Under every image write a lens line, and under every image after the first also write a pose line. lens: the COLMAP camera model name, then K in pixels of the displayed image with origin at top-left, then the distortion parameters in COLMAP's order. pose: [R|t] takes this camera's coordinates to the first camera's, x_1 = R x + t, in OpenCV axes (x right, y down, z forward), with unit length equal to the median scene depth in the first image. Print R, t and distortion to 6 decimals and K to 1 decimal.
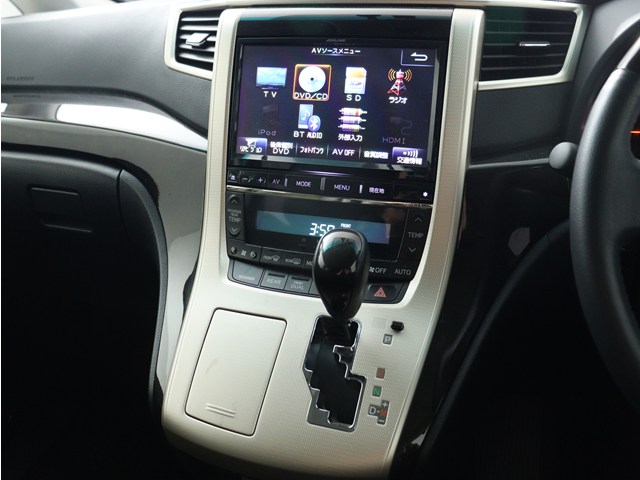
lens RADIAL K [[607.5, 0, 320.0], [0, 607.5, 240.0], [0, 0, 1]] dist [-0.162451, 0.112799]
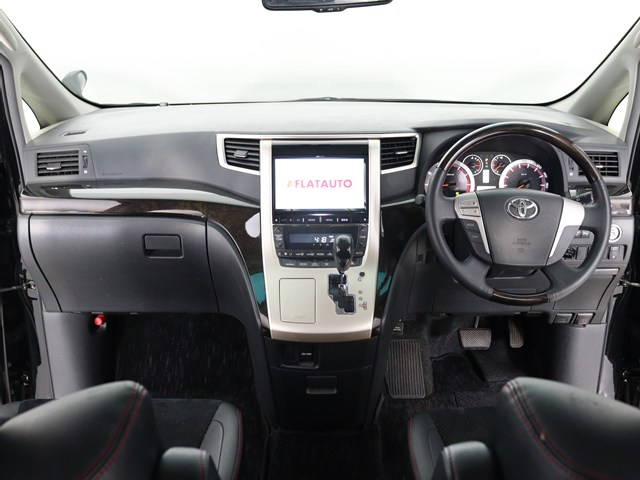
lens RADIAL K [[712.3, 0, 320.0], [0, 712.3, 240.0], [0, 0, 1]] dist [-0.125670, 0.175928]
pose [[0.954077, -0.088014, 0.286339, -0.784916], [0.111108, 0.991654, -0.065401, 0.162825], [-0.278193, 0.094212, 0.955894, -1.581126]]
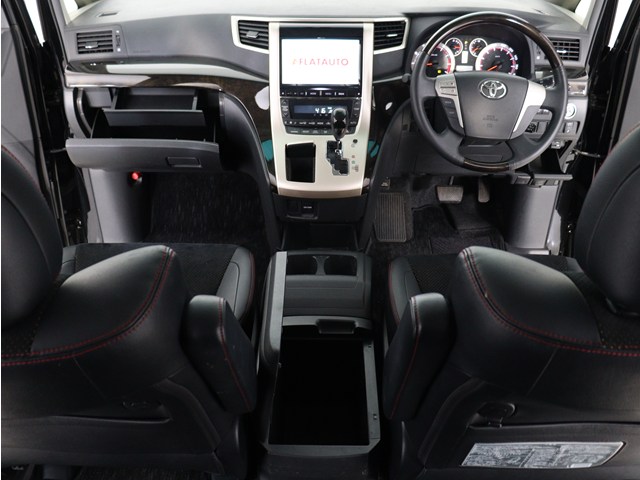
lens RADIAL K [[607.5, 0, 320.0], [0, 607.5, 240.0], [0, 0, 1]] dist [-0.162451, 0.112799]
pose [[0.957114, -0.139901, 0.253692, -0.772919], [0.098907, 0.980855, 0.167752, 0.098229], [-0.272304, -0.135466, 0.952628, -1.633672]]
